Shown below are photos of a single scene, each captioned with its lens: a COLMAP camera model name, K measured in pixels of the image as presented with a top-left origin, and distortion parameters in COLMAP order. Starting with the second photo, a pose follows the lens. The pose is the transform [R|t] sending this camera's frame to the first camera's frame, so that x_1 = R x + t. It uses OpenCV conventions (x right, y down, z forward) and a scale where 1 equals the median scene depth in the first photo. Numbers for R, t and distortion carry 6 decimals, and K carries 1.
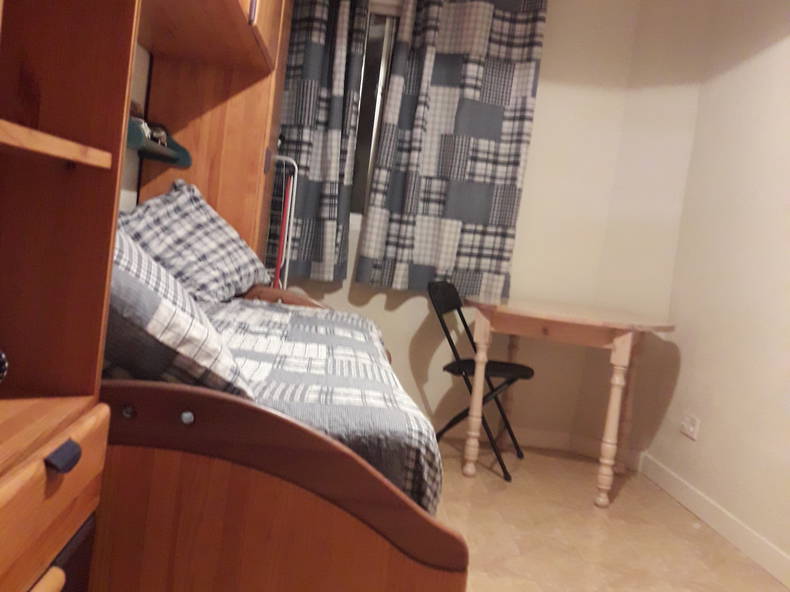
lens RADIAL K [[860.9, 0, 394.7], [0, 860.9, 300.1], [0, 0, 1]] dist [0.033920, 0.000000]
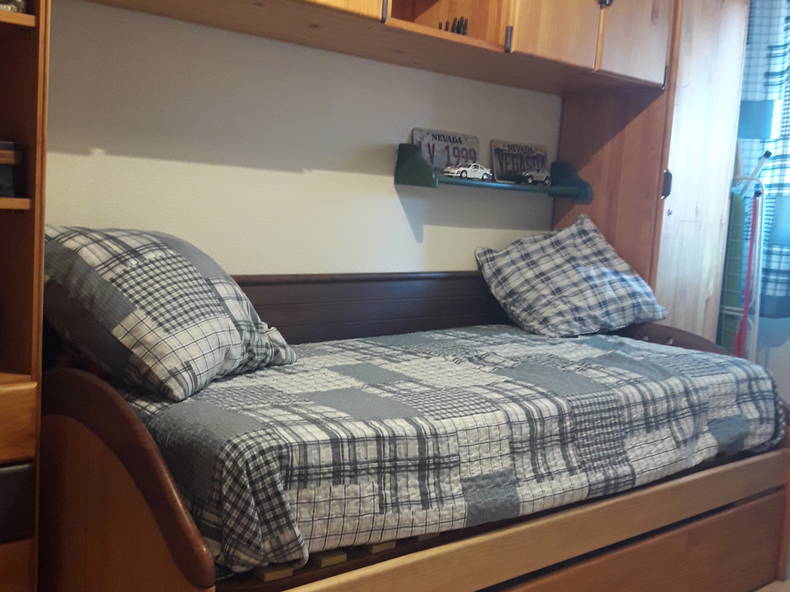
lens RADIAL K [[860.9, 0, 393.0], [0, 860.9, 291.3], [0, 0, 1]] dist [0.033920, 0.000000]
pose [[0.581386, -0.018520, -0.813417, 0.461385], [-0.042677, 0.997671, -0.053218, 0.011176], [0.812508, 0.065654, 0.579242, 0.277780]]
